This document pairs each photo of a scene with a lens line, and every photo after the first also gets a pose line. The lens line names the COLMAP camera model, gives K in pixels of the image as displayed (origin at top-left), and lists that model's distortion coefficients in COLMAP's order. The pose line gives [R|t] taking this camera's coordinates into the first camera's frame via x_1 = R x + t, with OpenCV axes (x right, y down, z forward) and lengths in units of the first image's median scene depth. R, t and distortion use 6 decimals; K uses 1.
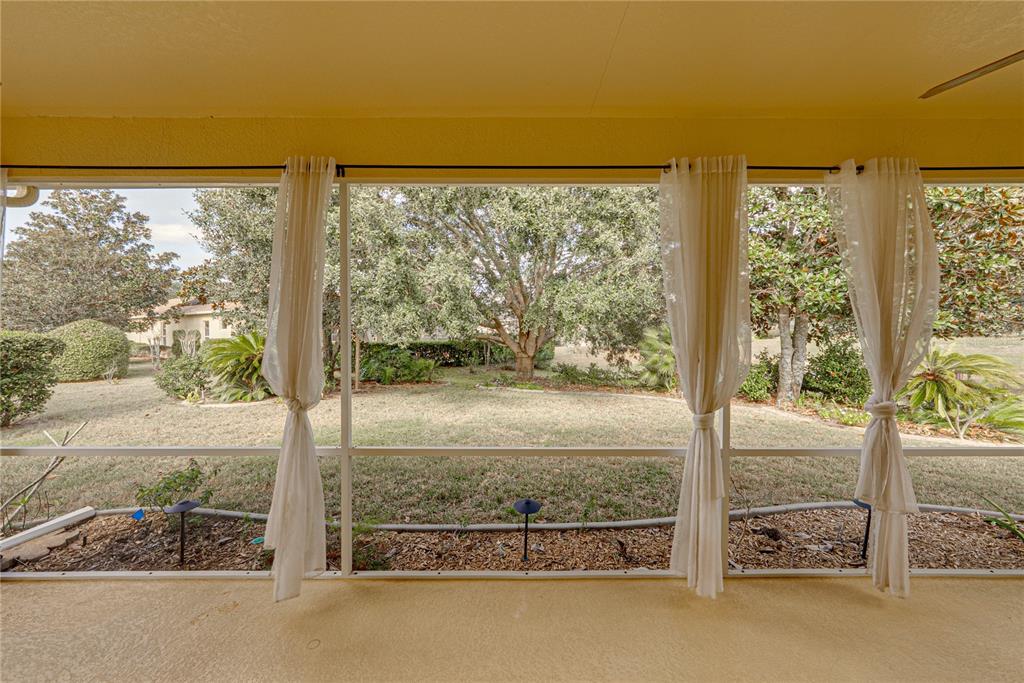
lens RADIAL K [[377.3, 0, 512.6], [0, 377.3, 331.5], [0, 0, 1]] dist [-0.001103, -0.000093]
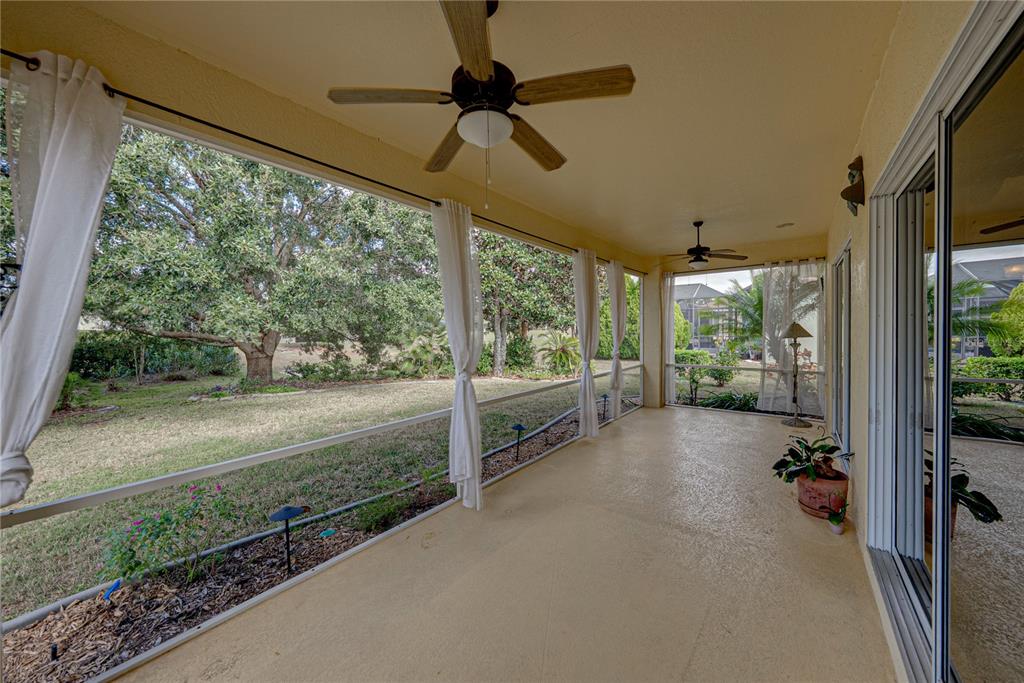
lens RADIAL K [[362.1, 0, 512.0], [0, 362.1, 341.5], [0, 0, 1]] dist [-0.000556, -0.000081]
pose [[0.624456, -0.031969, 0.780405, -0.430939], [0.005288, 0.999312, 0.036705, 0.000313], [-0.781042, -0.018794, 0.624196, -0.000347]]
